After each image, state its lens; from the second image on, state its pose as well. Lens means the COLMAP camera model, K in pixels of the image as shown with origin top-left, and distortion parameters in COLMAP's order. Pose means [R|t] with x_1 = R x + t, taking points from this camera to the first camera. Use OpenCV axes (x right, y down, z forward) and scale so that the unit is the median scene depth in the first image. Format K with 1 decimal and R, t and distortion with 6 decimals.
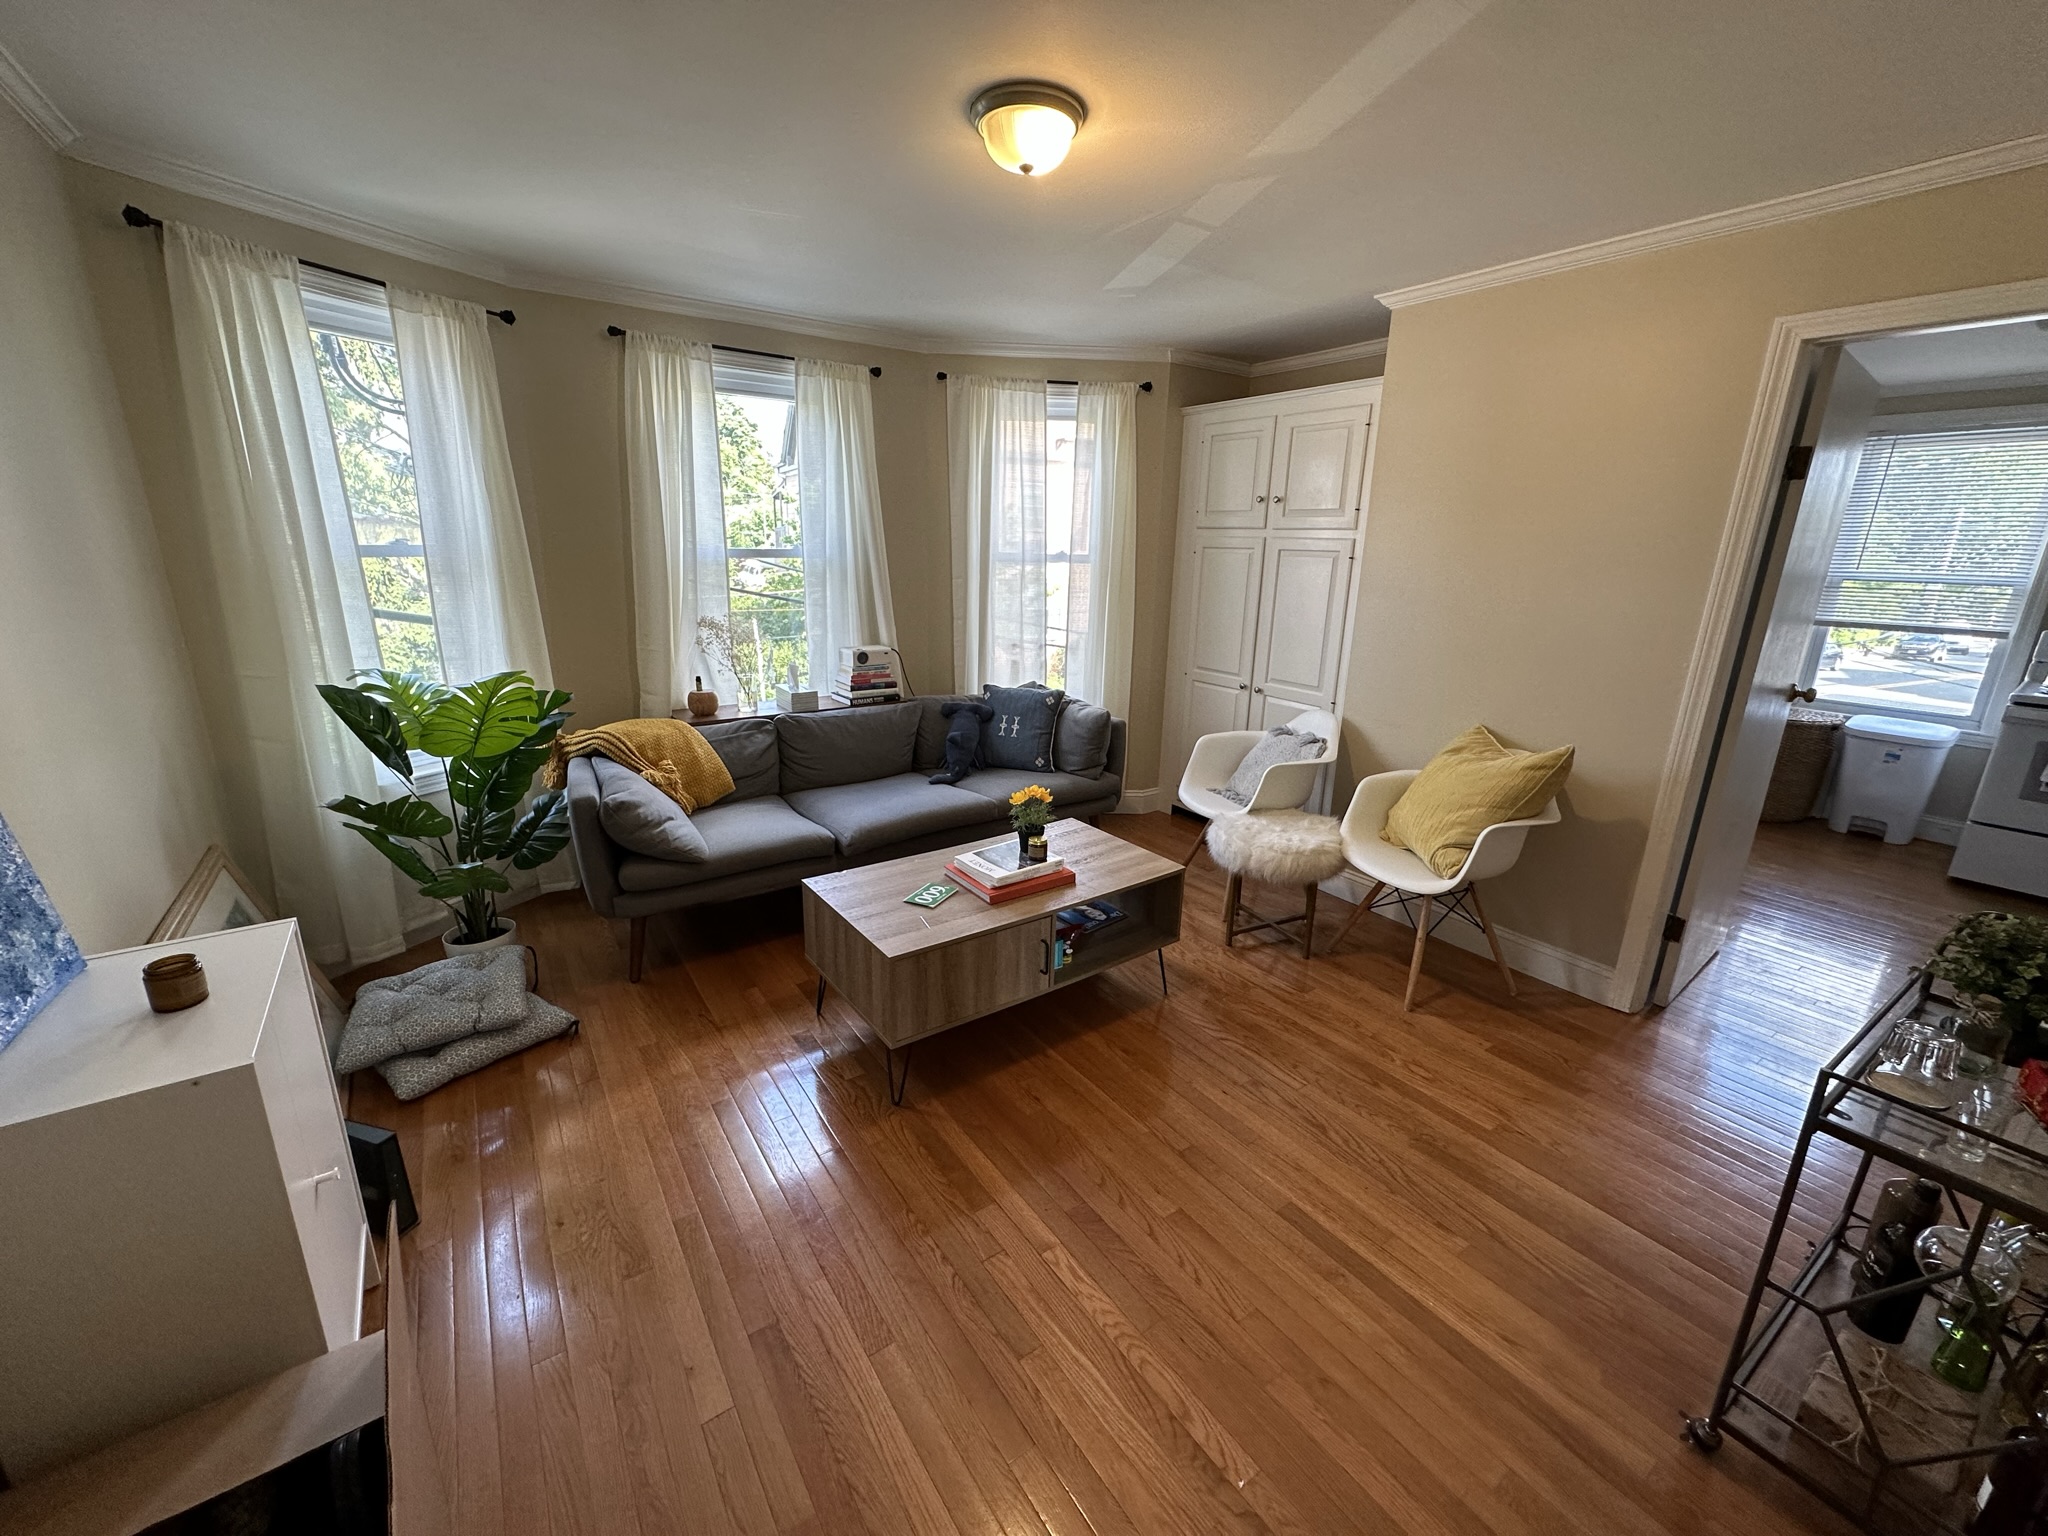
lens RADIAL K [[817.7, 0, 1019.3], [0, 817.7, 767.6], [0, 0, 1]] dist [0.000819, -0.000372]
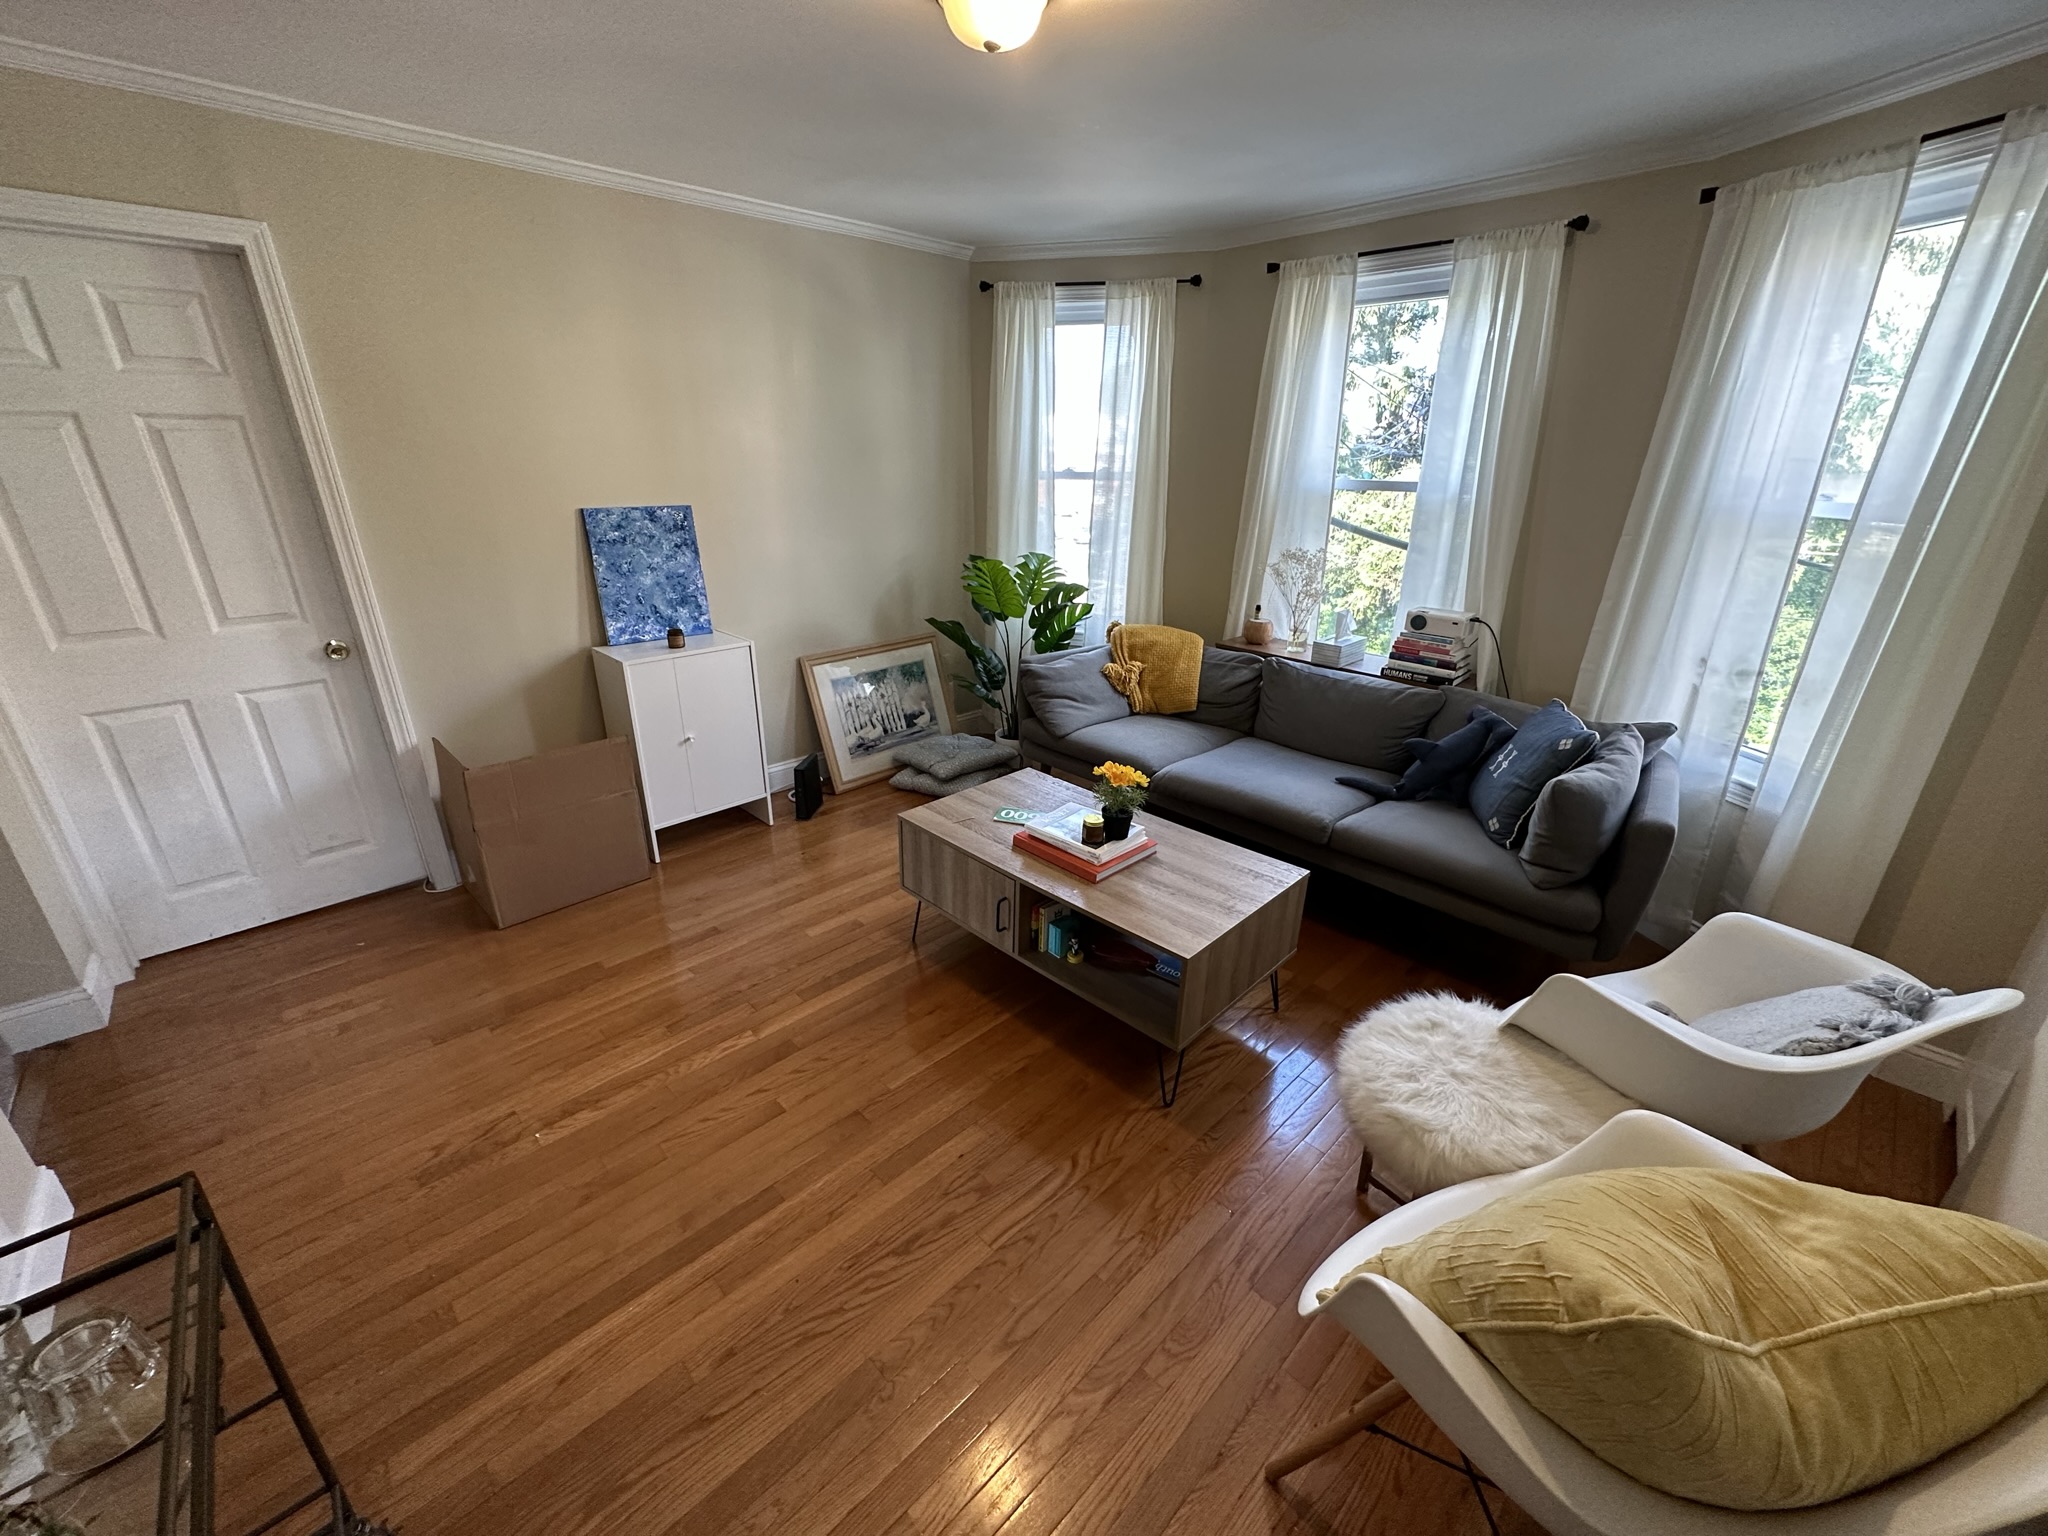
lens RADIAL K [[817.7, 0, 1022.5], [0, 817.7, 765.9], [0, 0, 1]] dist [0.000819, -0.000372]
pose [[0.158162, 0.340745, -0.926756, 0.751471], [-0.271057, 0.917496, 0.291082, -0.186666], [0.949480, 0.205166, 0.237474, 0.657978]]
